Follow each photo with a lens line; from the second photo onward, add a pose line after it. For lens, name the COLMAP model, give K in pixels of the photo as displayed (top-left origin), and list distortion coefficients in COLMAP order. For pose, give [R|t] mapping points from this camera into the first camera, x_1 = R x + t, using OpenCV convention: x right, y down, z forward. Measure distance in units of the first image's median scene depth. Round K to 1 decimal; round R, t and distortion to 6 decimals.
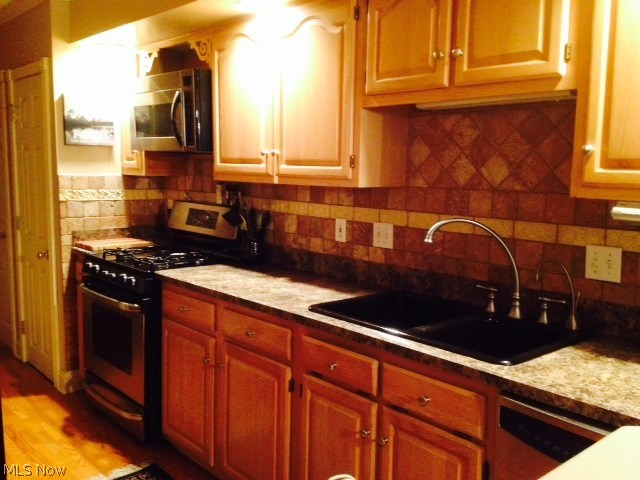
lens RADIAL K [[606.2, 0, 320.0], [0, 606.2, 240.0], [0, 0, 1]] dist [0.156857, -0.297687]
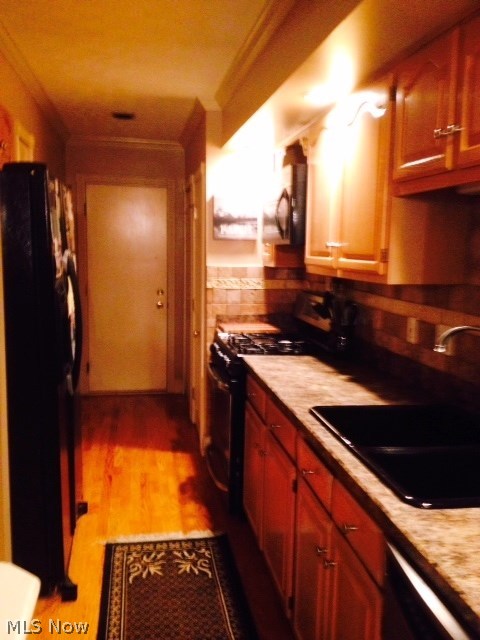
lens RADIAL K [[606.2, 0, 240.0], [0, 606.2, 320.0], [0, 0, 1]] dist [0.156857, -0.297687]
pose [[0.843489, 0.061293, -0.533638, 0.260716], [-0.067366, 0.997695, 0.008113, -0.018574], [0.532906, 0.029106, 0.845674, 0.081736]]
